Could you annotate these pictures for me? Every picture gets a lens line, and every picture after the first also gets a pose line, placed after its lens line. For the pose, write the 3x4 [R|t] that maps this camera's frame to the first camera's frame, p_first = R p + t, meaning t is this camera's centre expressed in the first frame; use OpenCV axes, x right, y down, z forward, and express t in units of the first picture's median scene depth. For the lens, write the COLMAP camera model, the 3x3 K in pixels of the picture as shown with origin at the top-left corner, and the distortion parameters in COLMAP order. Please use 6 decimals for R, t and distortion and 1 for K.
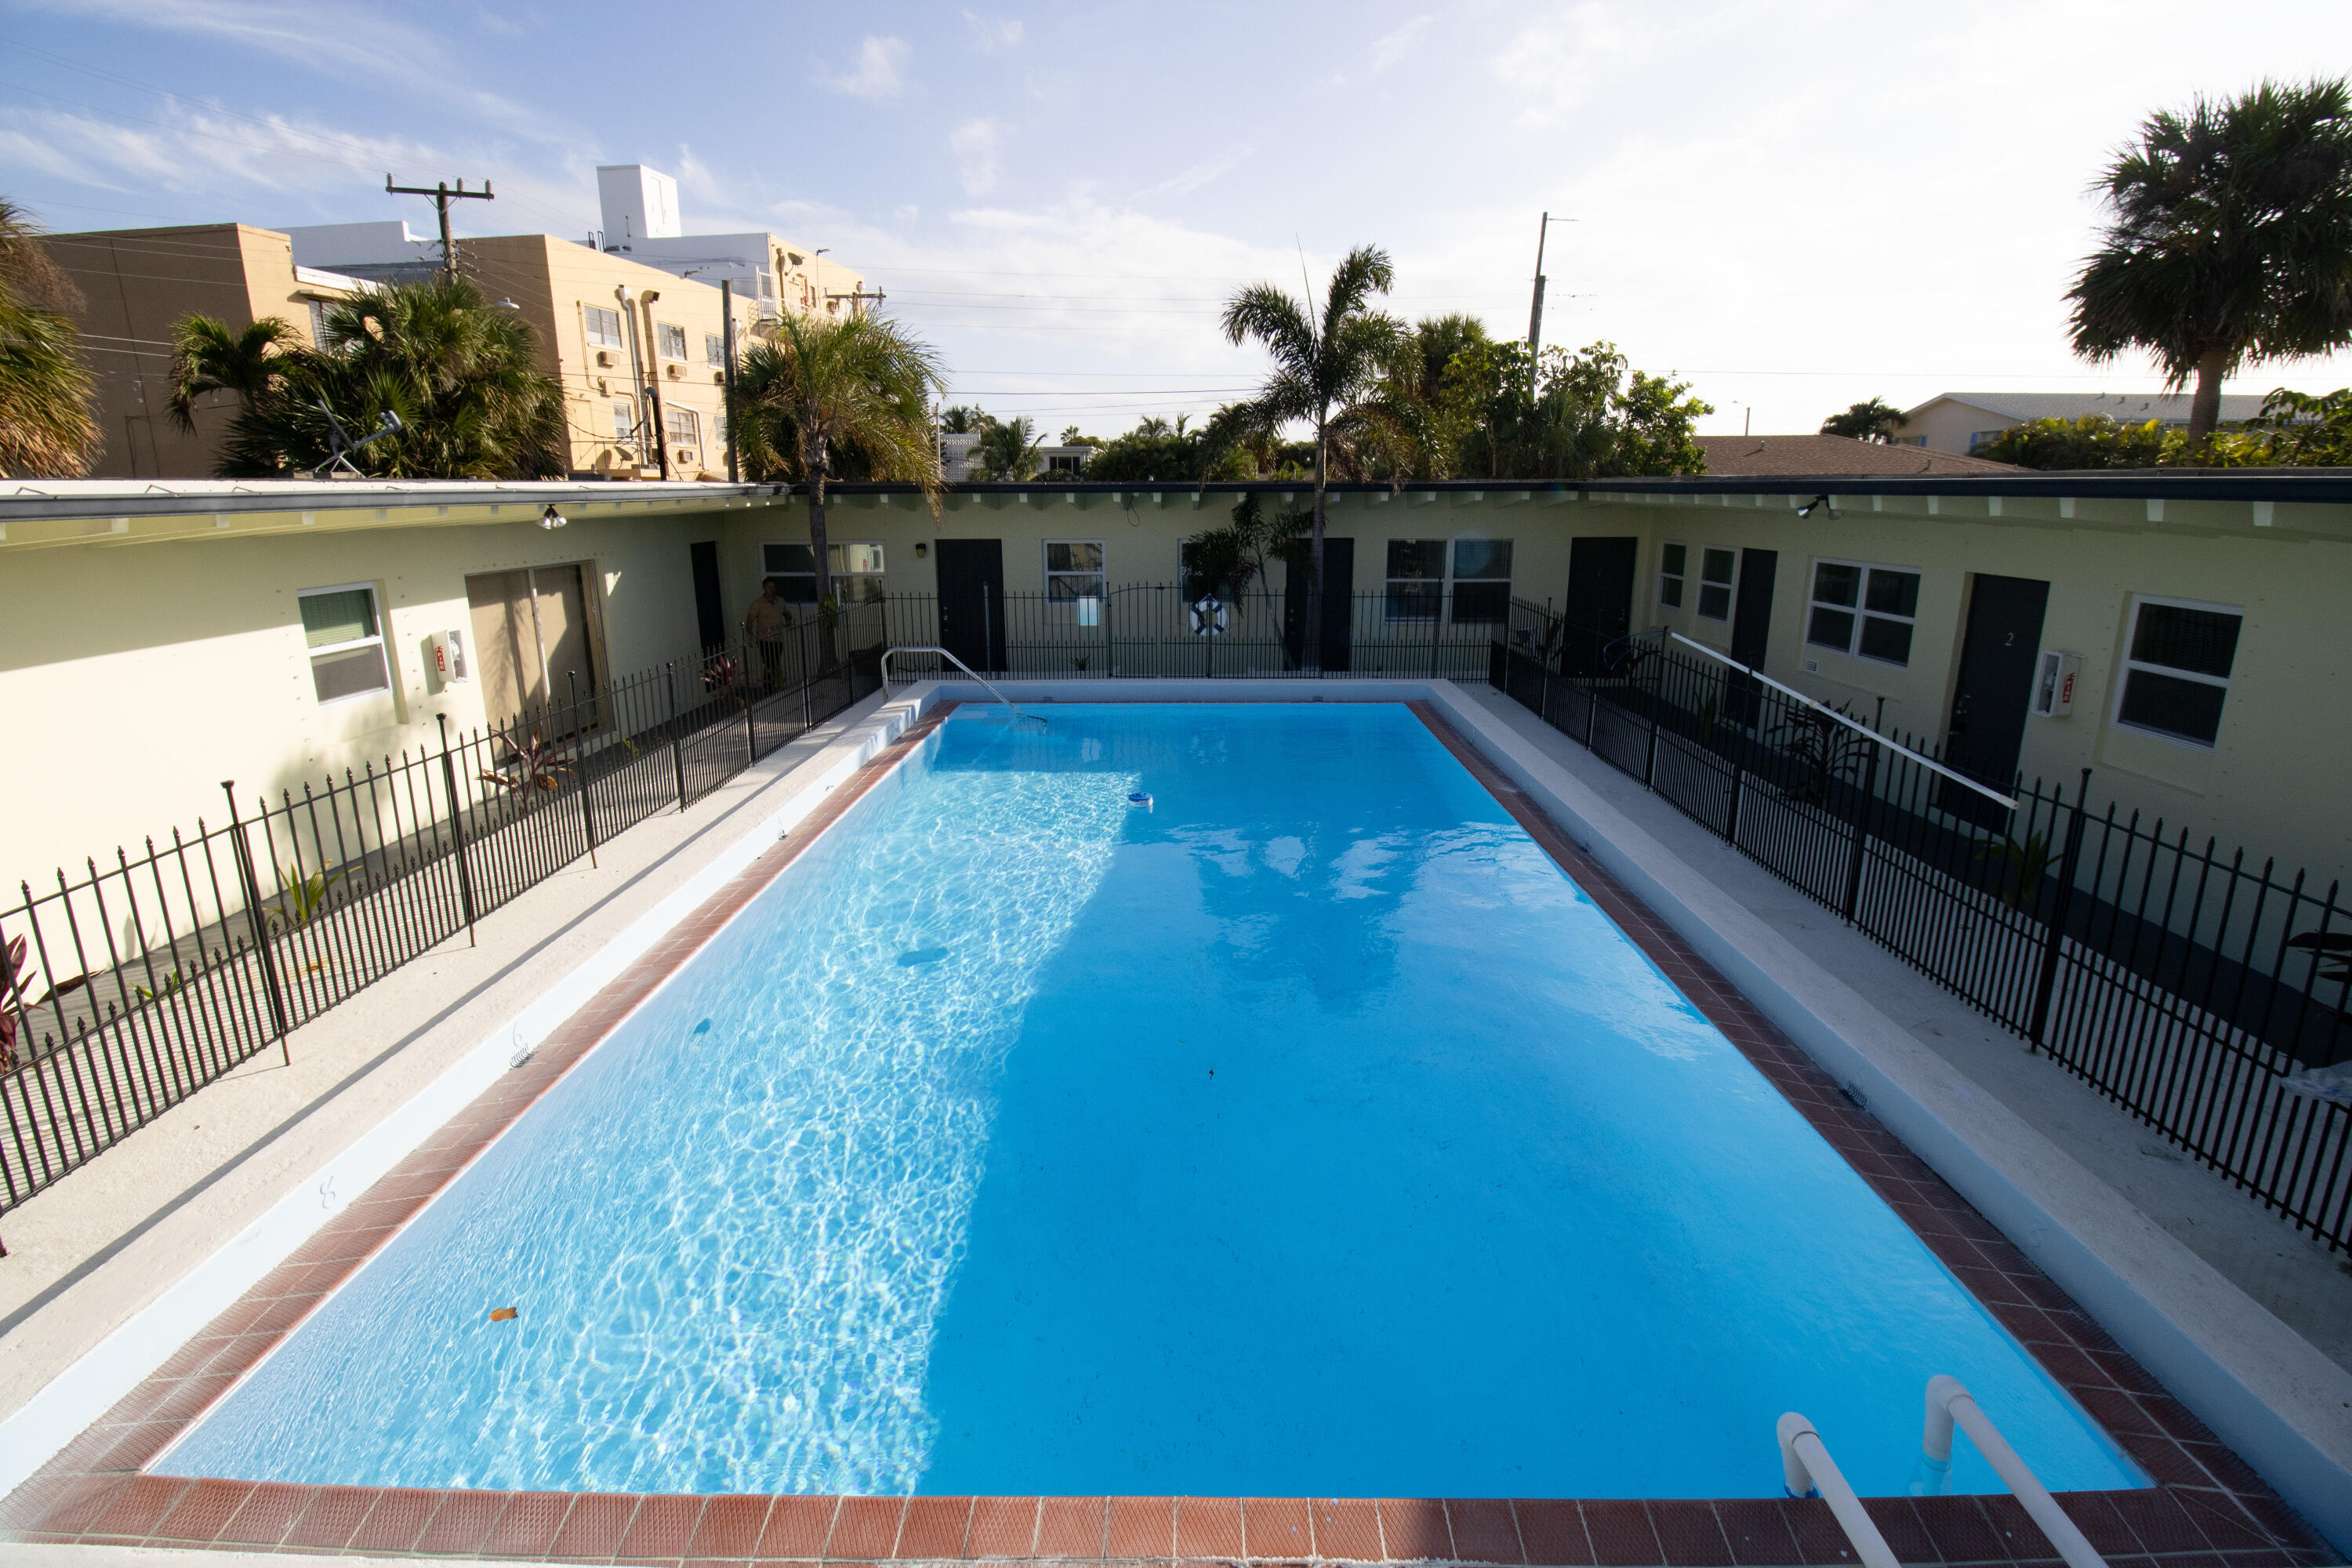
lens RADIAL K [[1092.4, 0, 1178.5], [0, 1092.4, 771.5], [0, 0, 1]] dist [-0.005863, -0.000644]
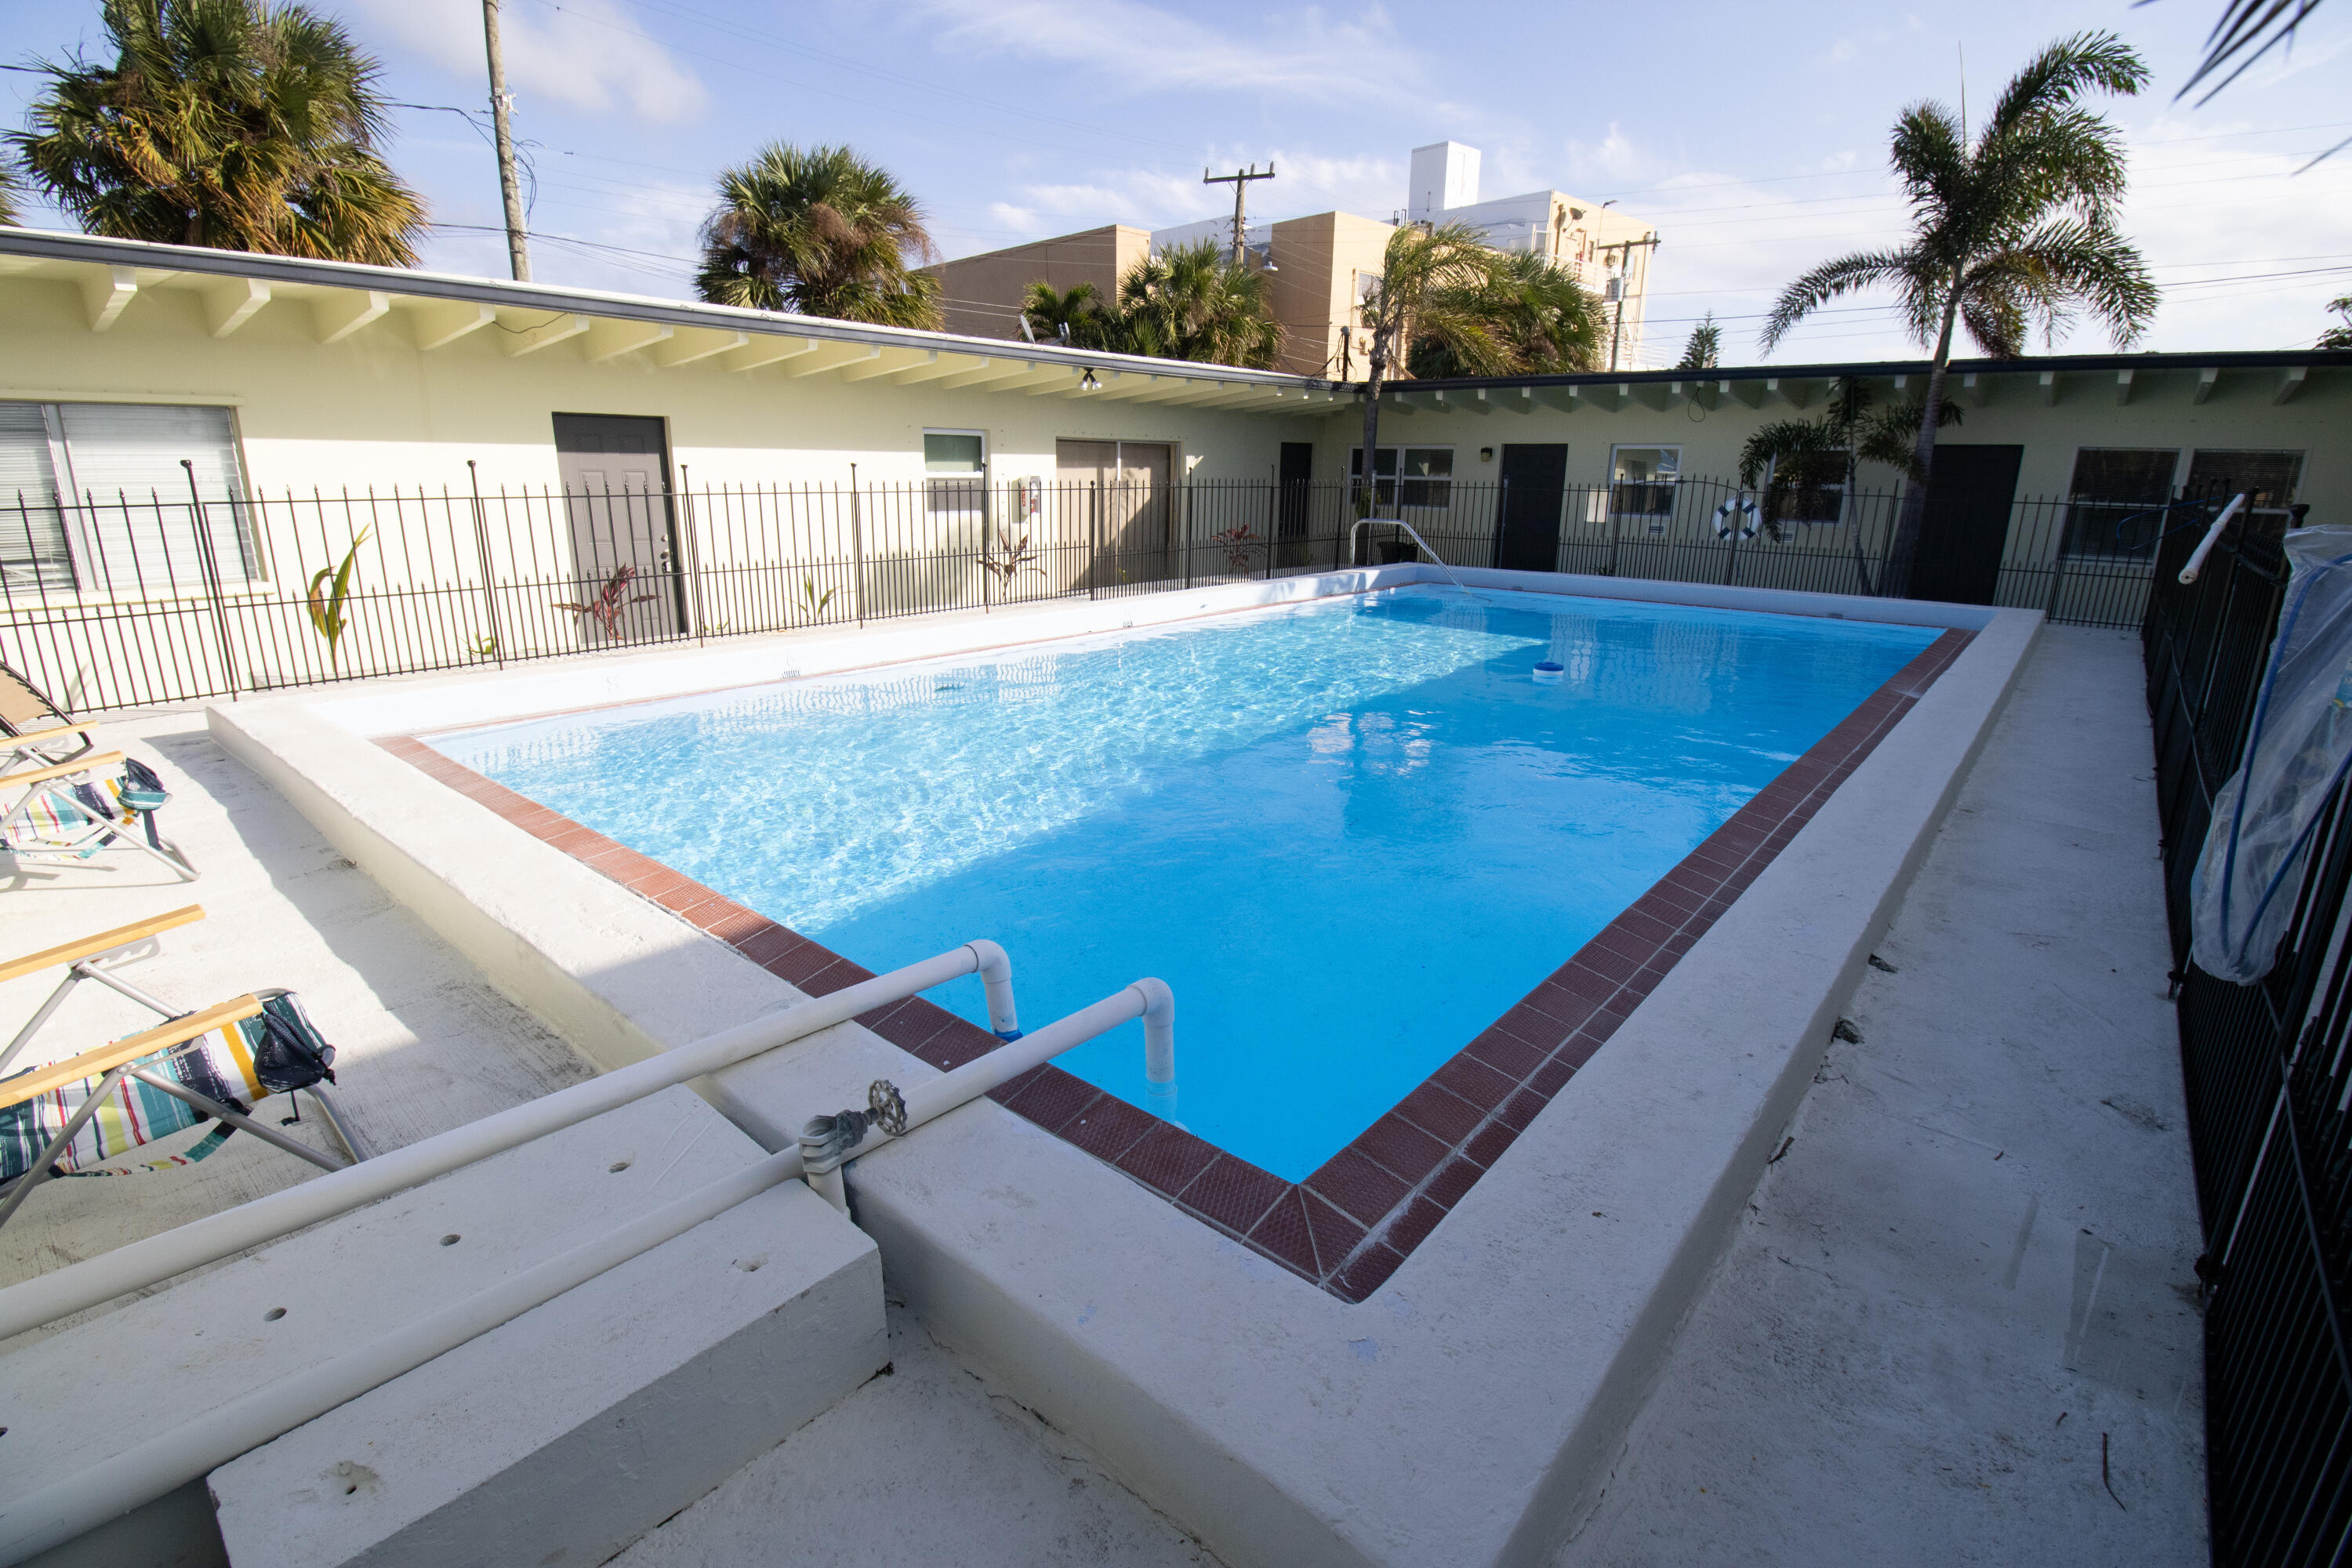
lens RADIAL K [[1092.4, 0, 1179.6], [0, 1092.4, 769.4], [0, 0, 1]] dist [-0.005863, -0.000644]
pose [[0.771555, 0.185806, -0.608423, 0.247296], [-0.177651, 0.981278, 0.074389, 0.065862], [0.610854, 0.050692, 0.790119, 0.064153]]
